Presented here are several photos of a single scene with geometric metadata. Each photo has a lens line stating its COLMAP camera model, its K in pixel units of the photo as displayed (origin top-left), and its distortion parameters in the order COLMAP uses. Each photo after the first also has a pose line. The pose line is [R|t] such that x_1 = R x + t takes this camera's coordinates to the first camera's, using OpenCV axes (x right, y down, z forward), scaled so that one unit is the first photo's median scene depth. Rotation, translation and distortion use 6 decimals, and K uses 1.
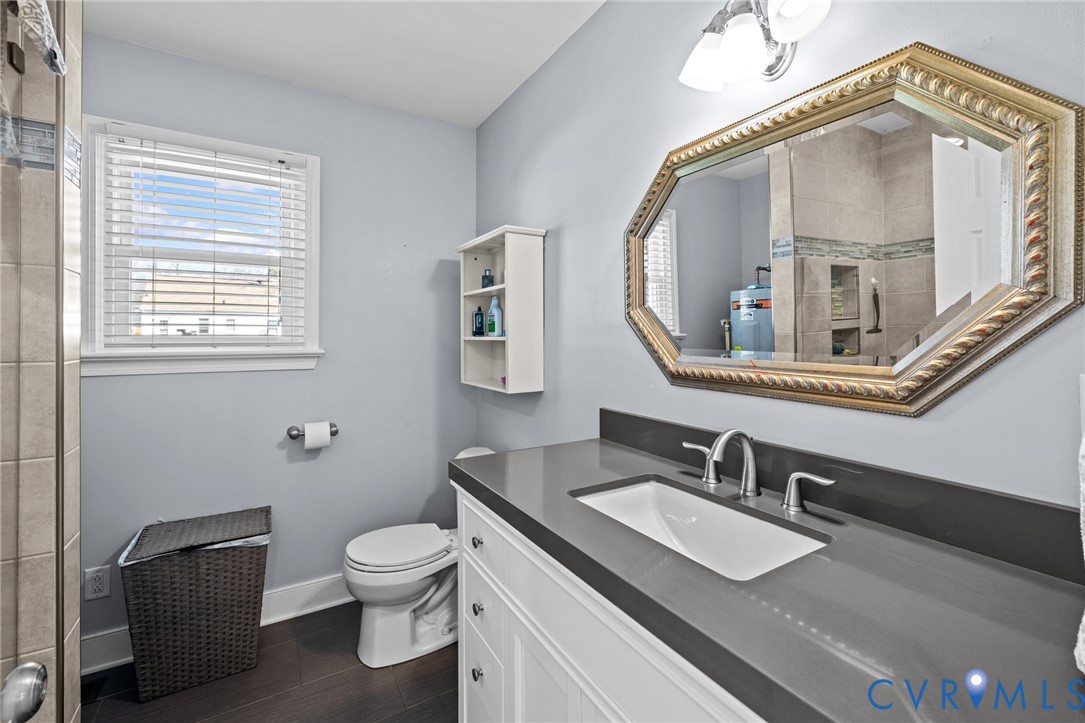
lens RADIAL K [[459.4, 0, 541.7], [0, 459.4, 333.0], [0, 0, 1]] dist [0.001583, 0.000296]
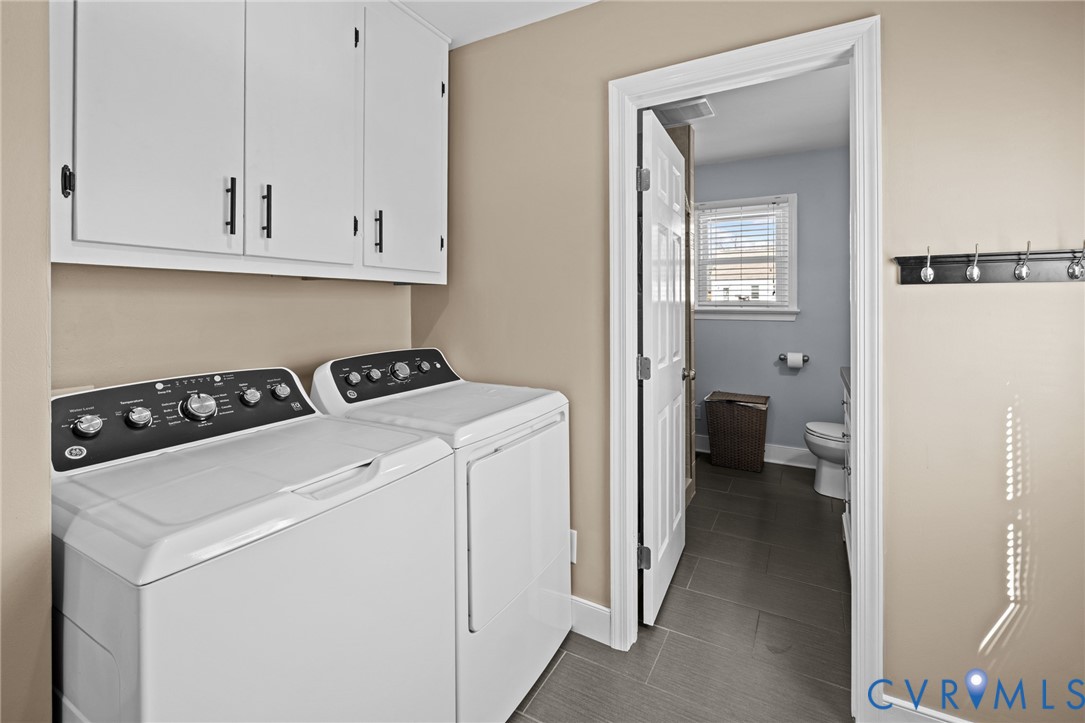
lens RADIAL K [[480.1, 0, 541.0], [0, 480.1, 303.0], [0, 0, 1]] dist [0.000951, 0.000368]
pose [[0.495301, 0.004143, -0.868712, 0.582063], [0.005180, 0.999957, 0.007722, -0.005935], [0.868706, -0.008325, 0.495258, -0.683951]]
